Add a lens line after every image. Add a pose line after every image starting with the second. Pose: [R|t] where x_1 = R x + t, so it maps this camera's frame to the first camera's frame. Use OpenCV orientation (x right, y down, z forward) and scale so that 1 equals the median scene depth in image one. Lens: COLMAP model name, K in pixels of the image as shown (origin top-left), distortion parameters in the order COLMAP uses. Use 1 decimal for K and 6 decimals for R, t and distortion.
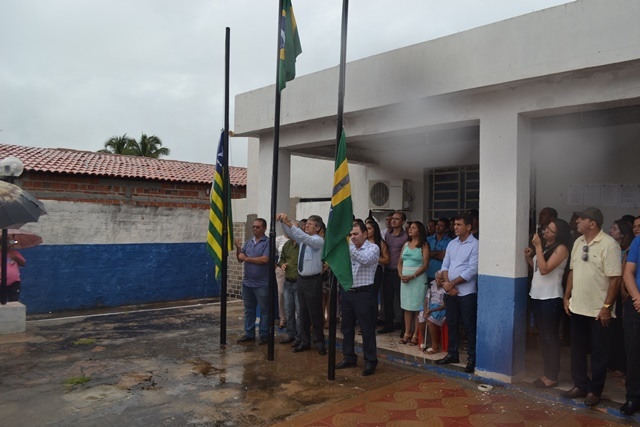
lens RADIAL K [[515.0, 0, 324.8], [0, 515.0, 213.0], [0, 0, 1]] dist [-0.081023, 0.011072]
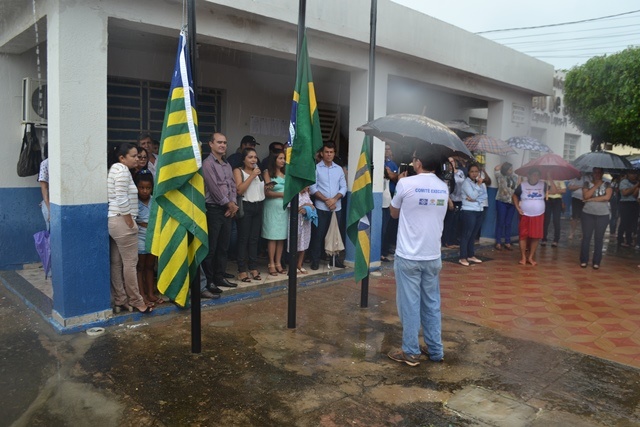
lens RADIAL K [[515.0, 0, 323.7], [0, 515.0, 215.0], [0, 0, 1]] dist [-0.081023, 0.011072]
pose [[-0.004044, -0.131109, 0.991360, -0.873019], [-0.053556, 0.989973, 0.130707, 0.008583], [-0.998557, -0.052565, -0.011026, 0.967874]]
